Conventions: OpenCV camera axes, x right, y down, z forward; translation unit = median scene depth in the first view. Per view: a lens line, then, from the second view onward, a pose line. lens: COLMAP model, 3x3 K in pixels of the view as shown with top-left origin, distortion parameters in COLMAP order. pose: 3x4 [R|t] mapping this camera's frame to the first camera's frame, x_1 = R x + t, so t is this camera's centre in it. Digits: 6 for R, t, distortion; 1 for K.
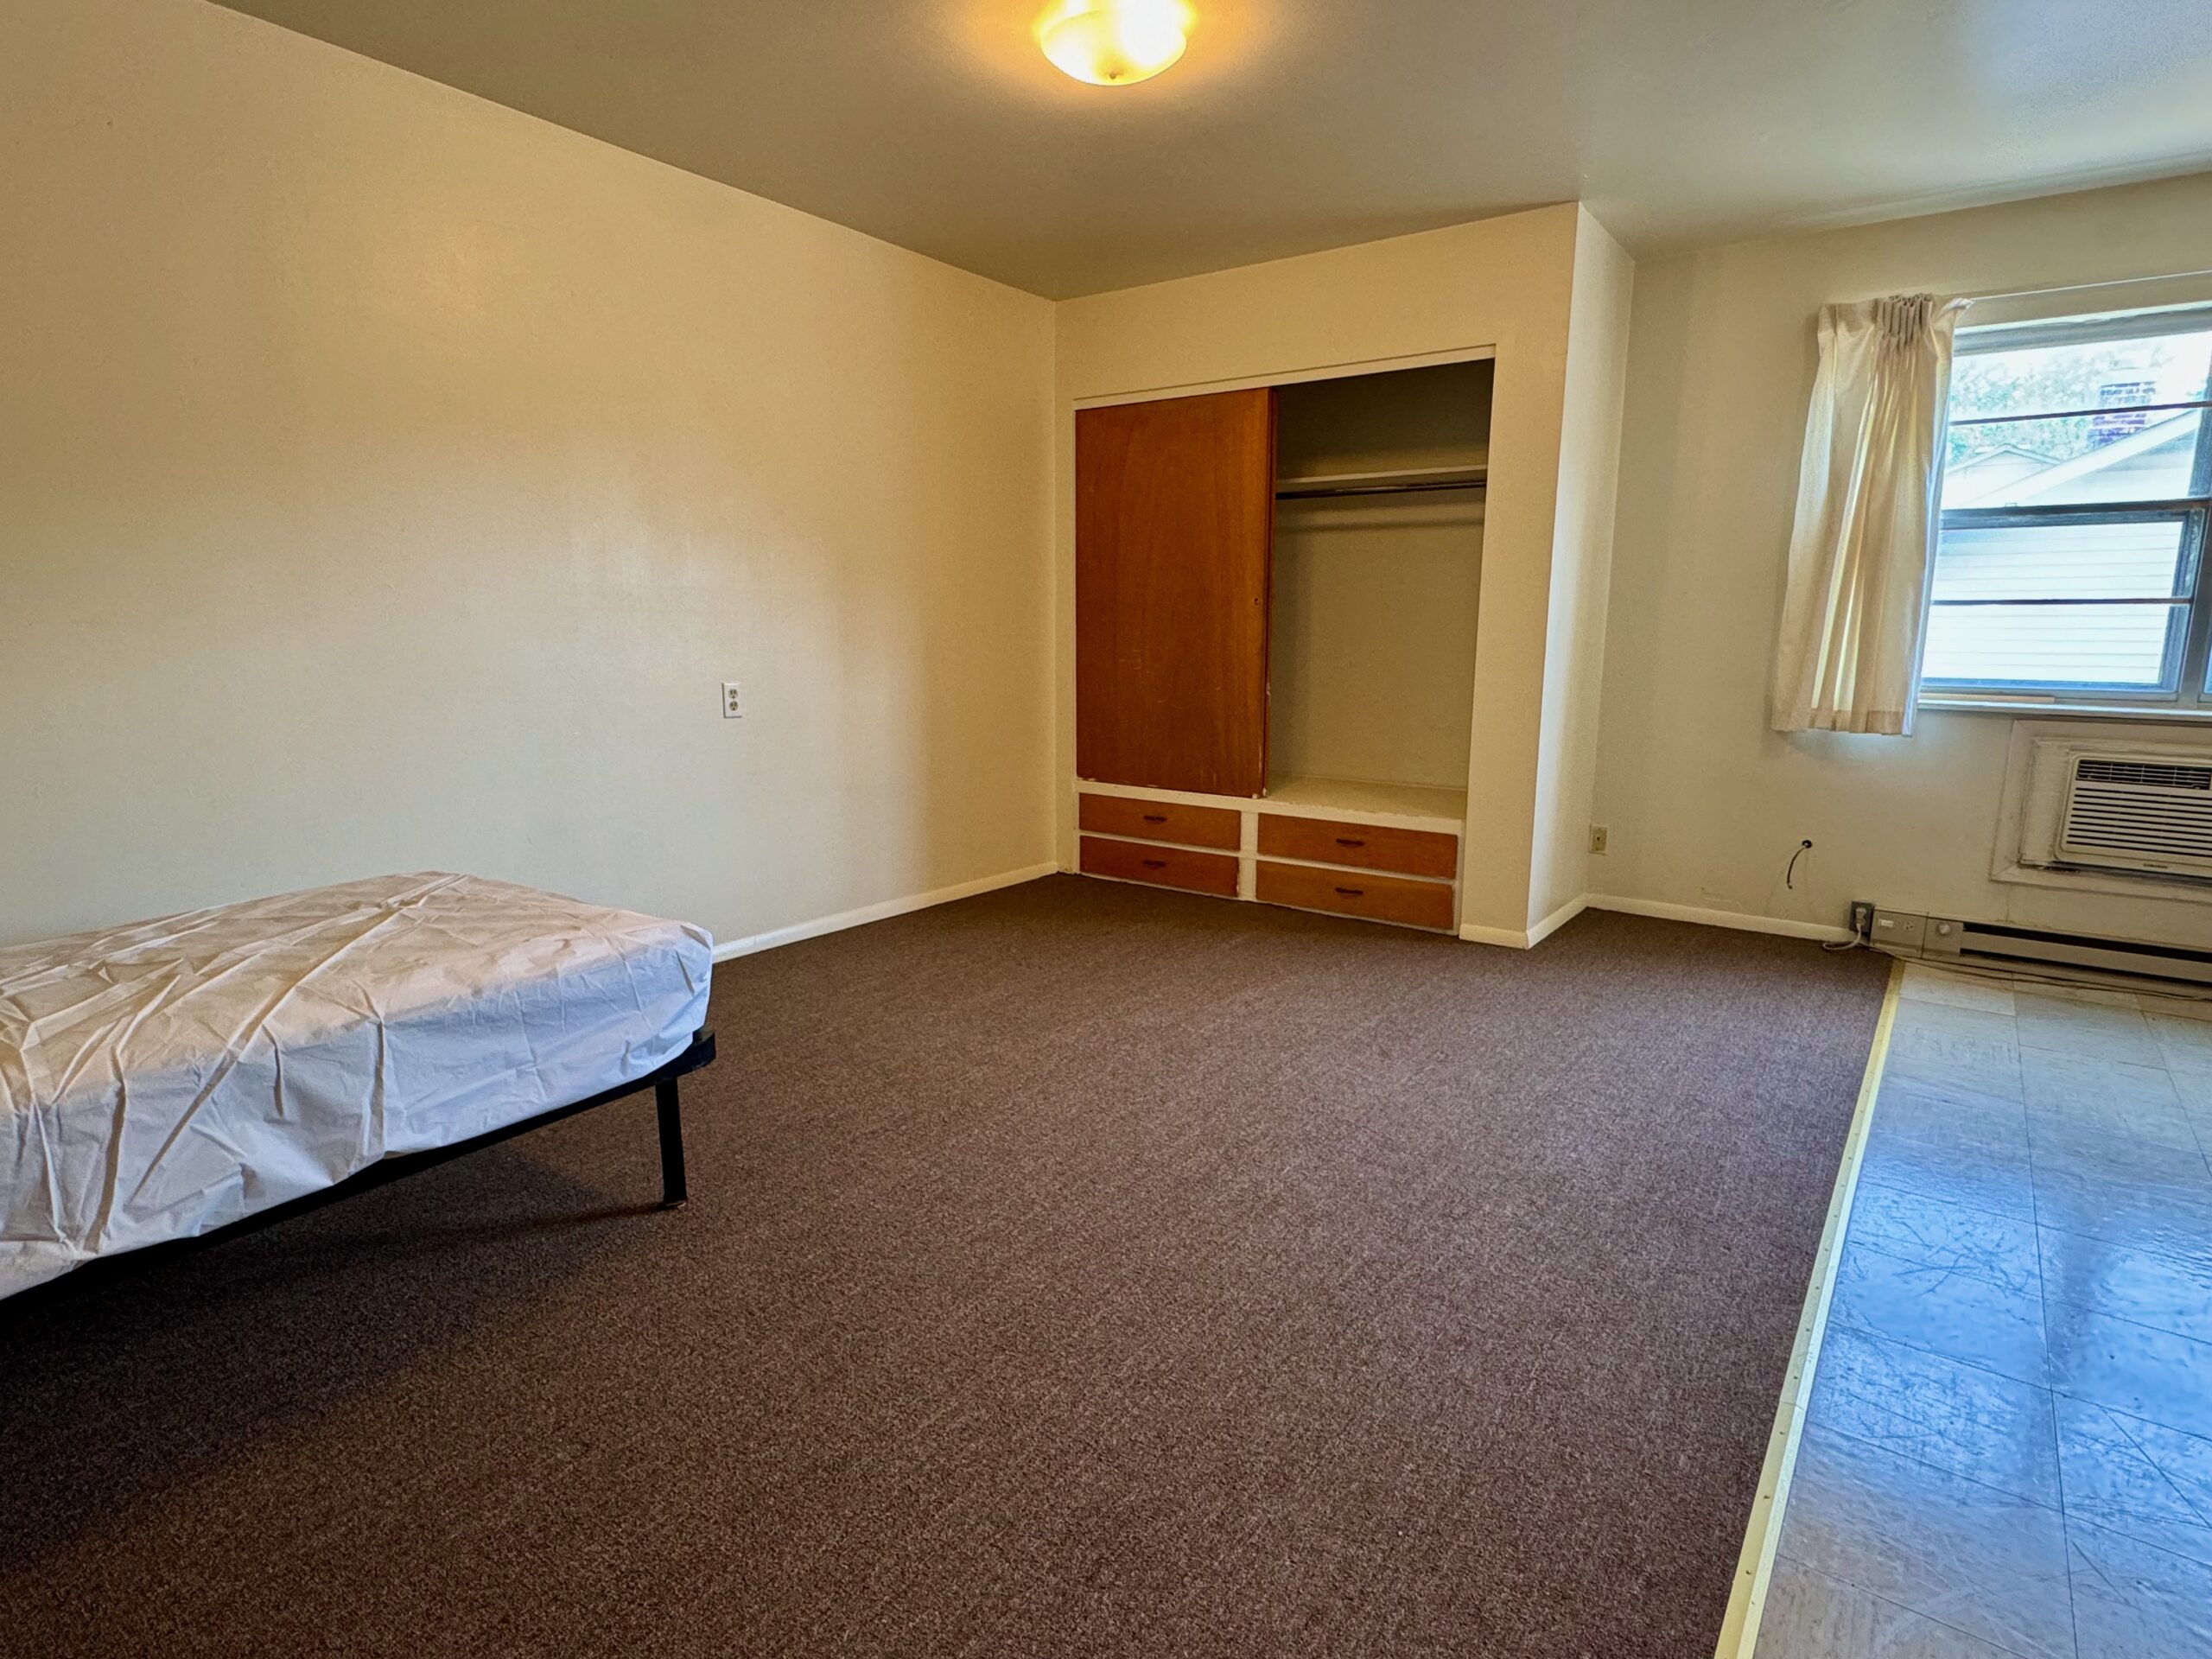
lens RADIAL K [[1171.5, 0, 1100.7], [0, 1171.5, 831.1], [0, 0, 1]] dist [-0.000468, -0.002331]
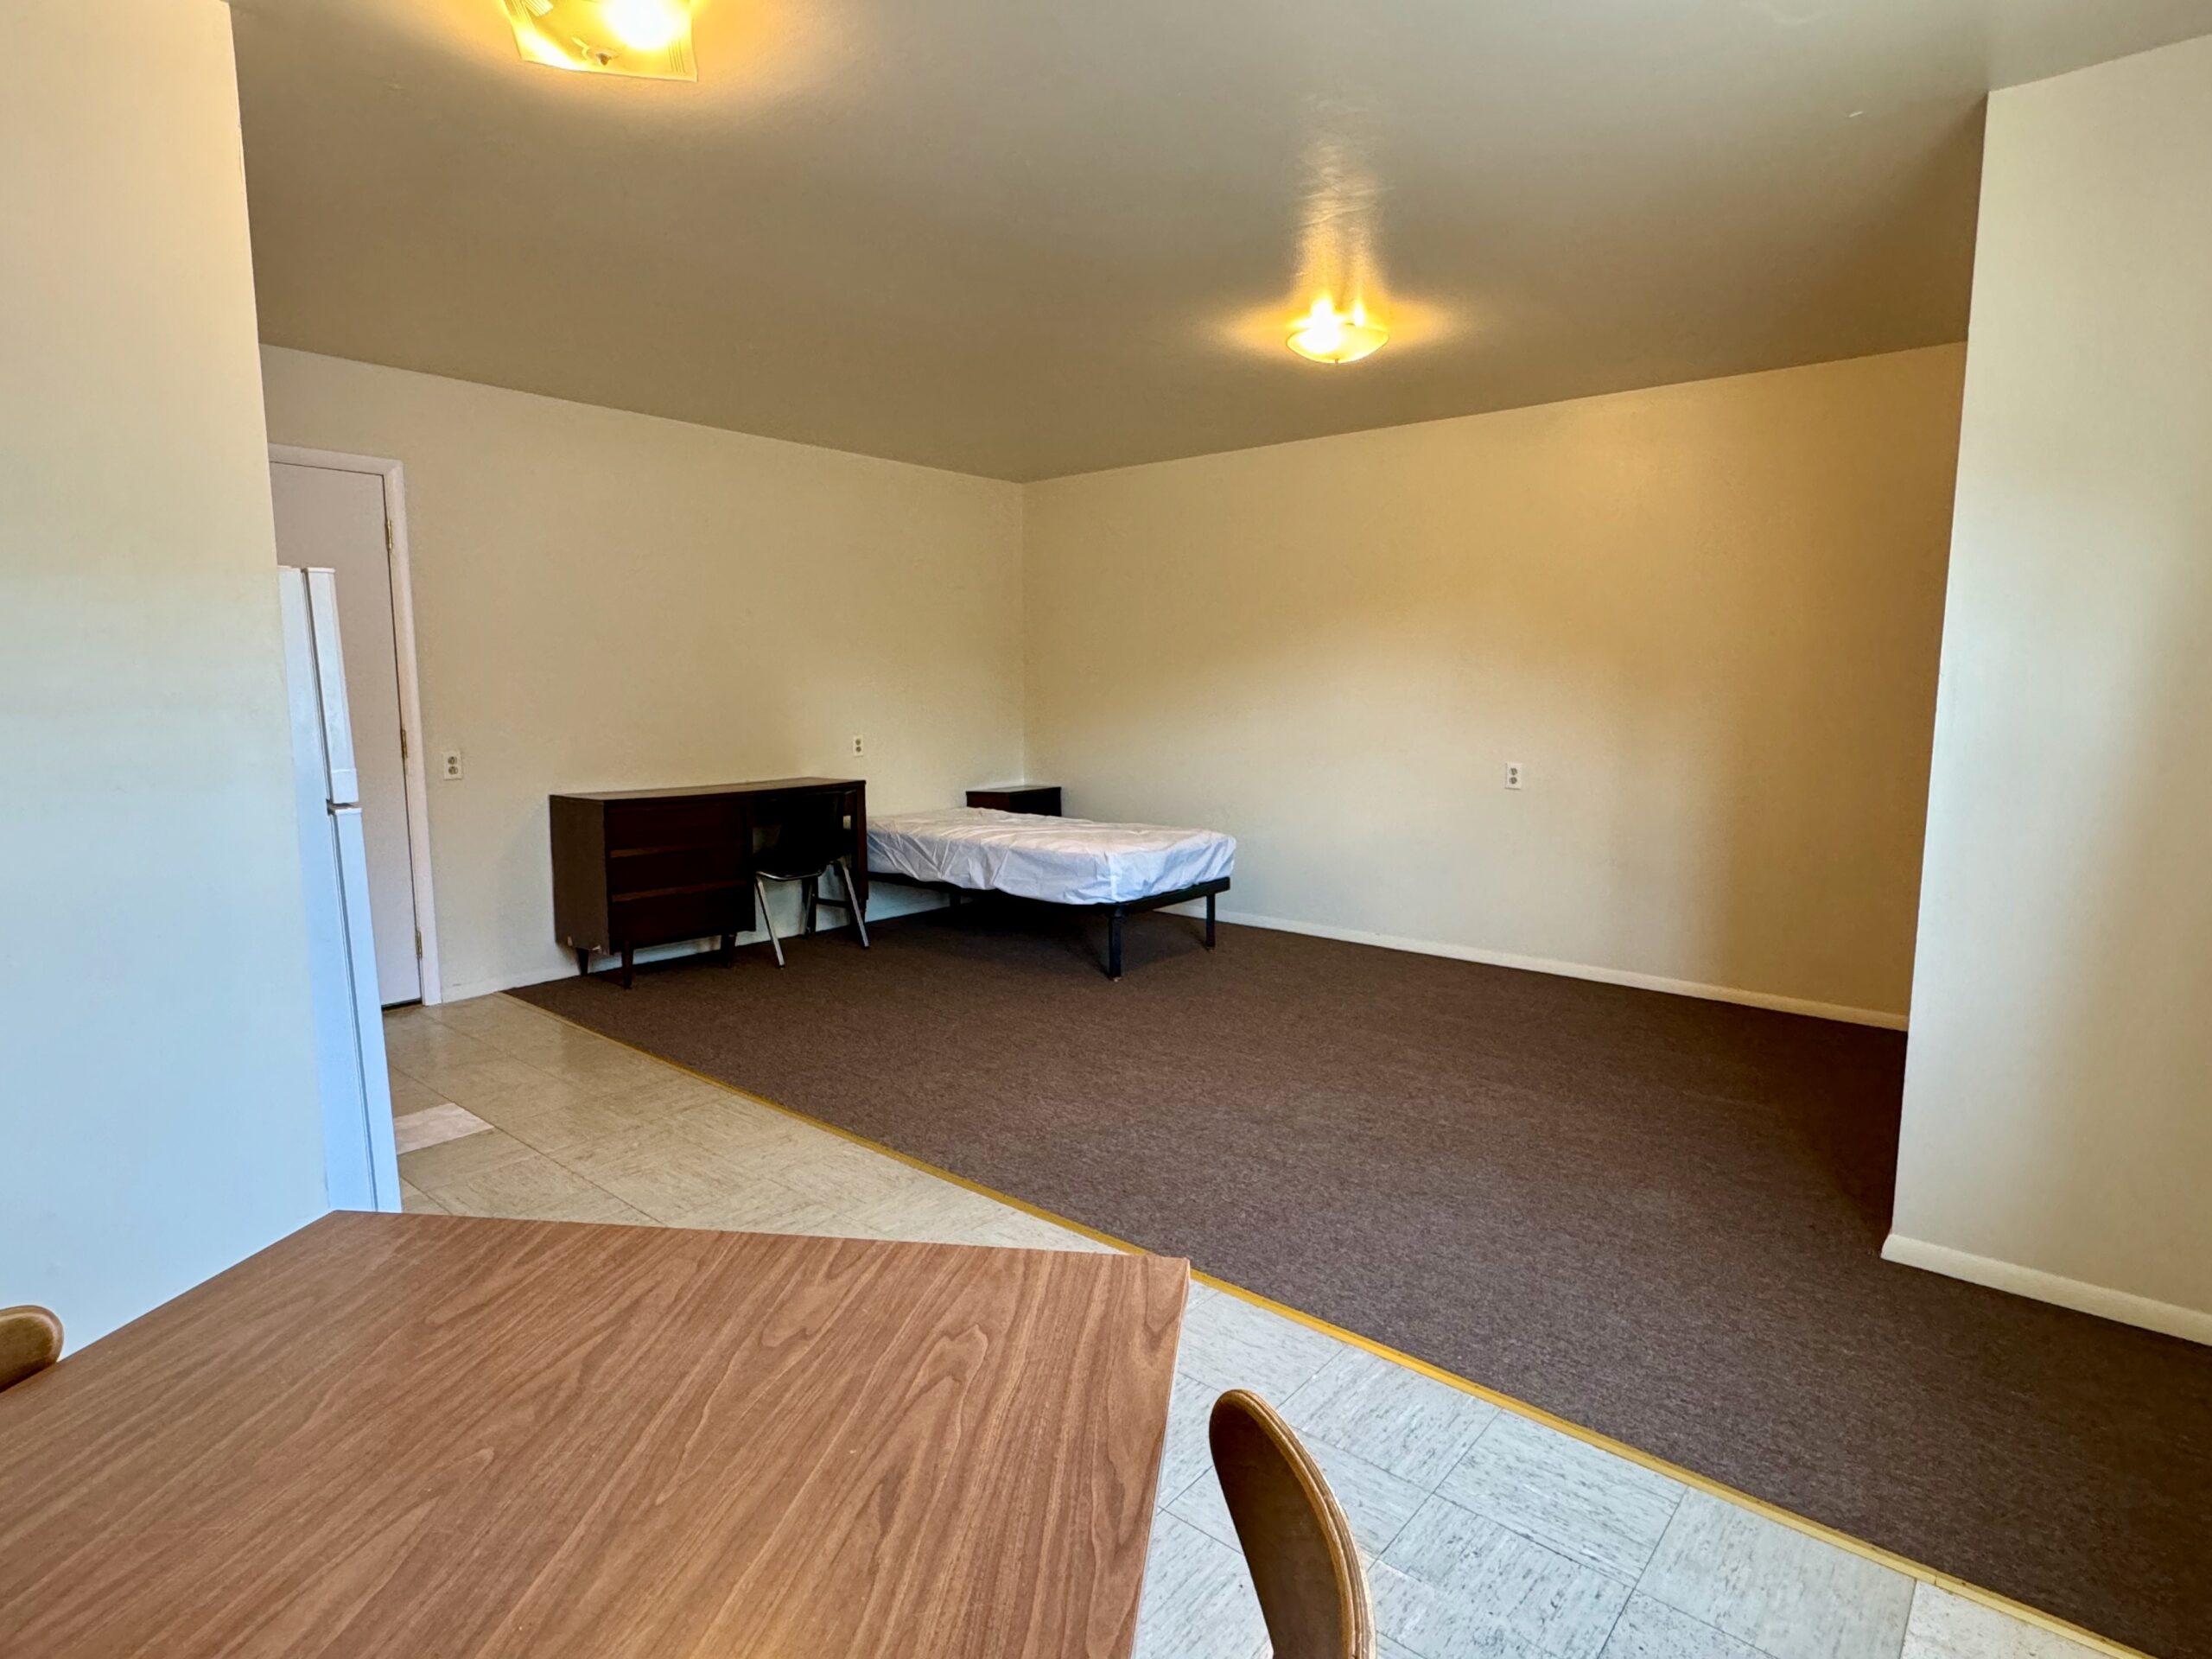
lens RADIAL K [[1171.5, 0, 1100.7], [0, 1171.5, 831.1], [0, 0, 1]] dist [-0.000468, -0.002331]
pose [[-0.073687, 0.120929, -0.989922, 1.066077], [-0.176564, 0.975358, 0.132292, -0.145085], [0.981527, 0.184533, -0.050520, 0.614439]]
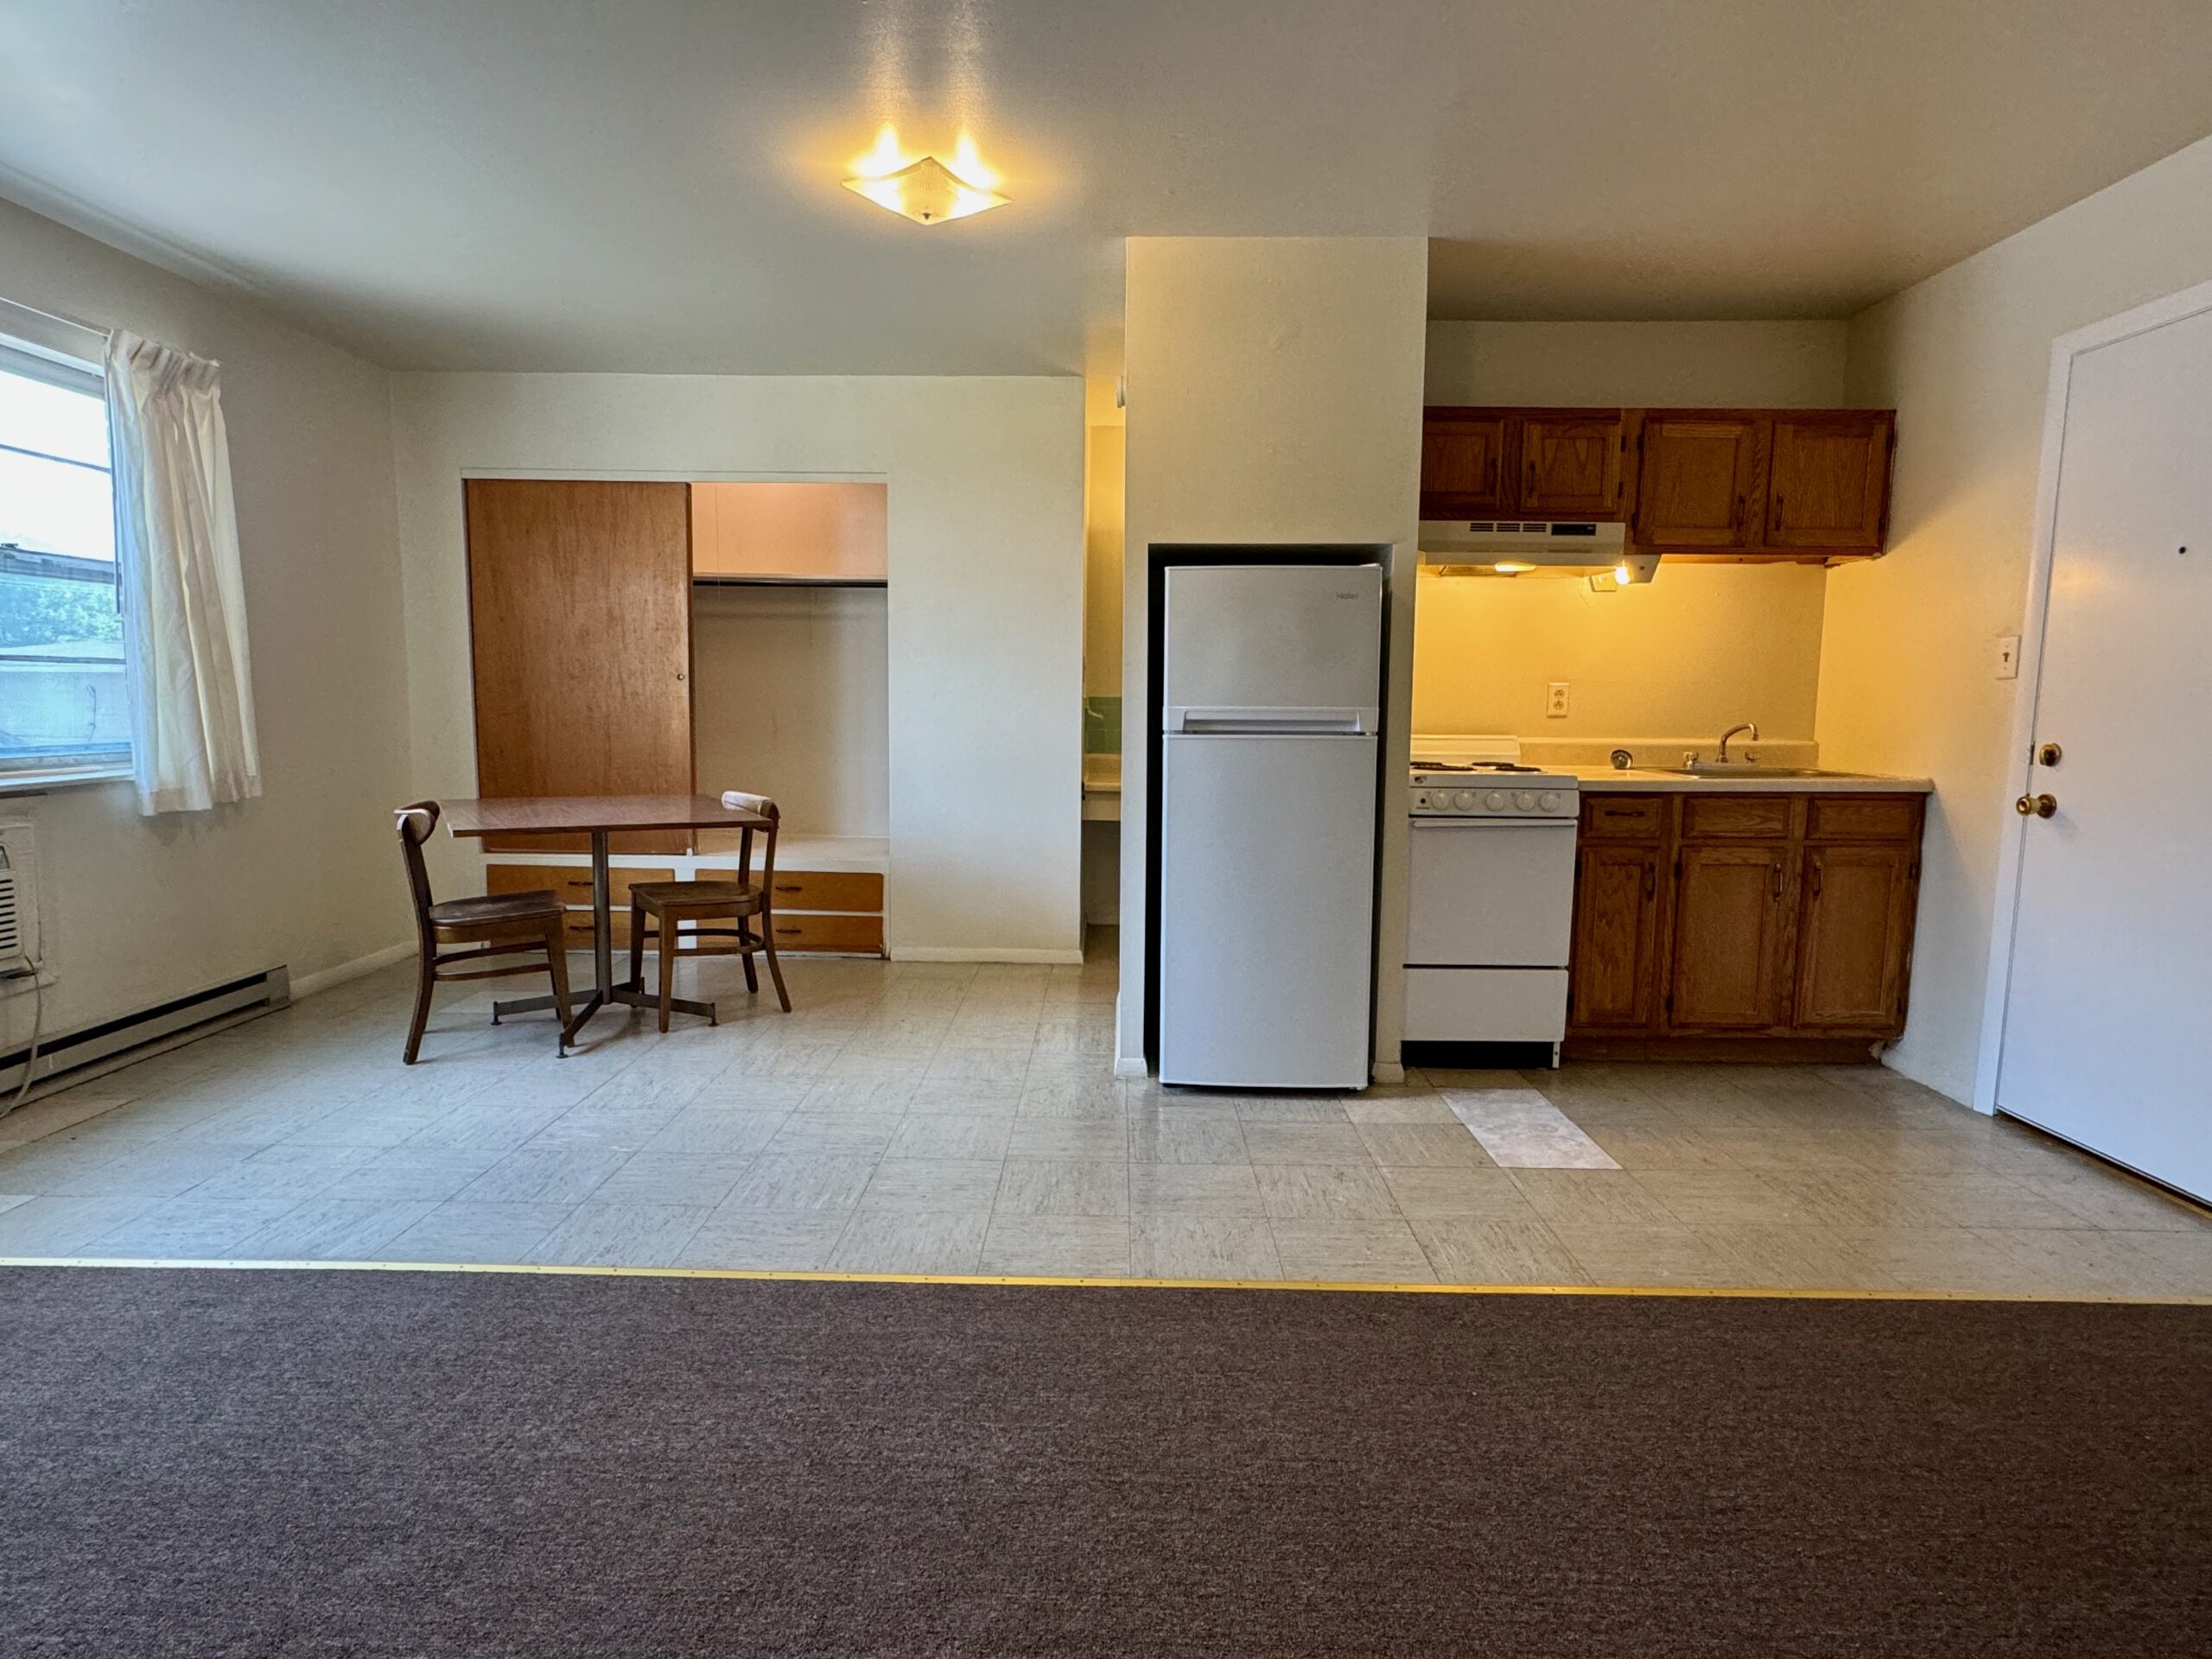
lens RADIAL K [[1171.5, 0, 1100.7], [0, 1171.5, 831.1], [0, 0, 1]] dist [-0.000468, -0.002331]
pose [[-0.581413, -0.108349, 0.806362, -0.187821], [0.127830, 0.966619, 0.222051, -0.136882], [-0.803504, 0.232181, -0.548155, 0.728880]]
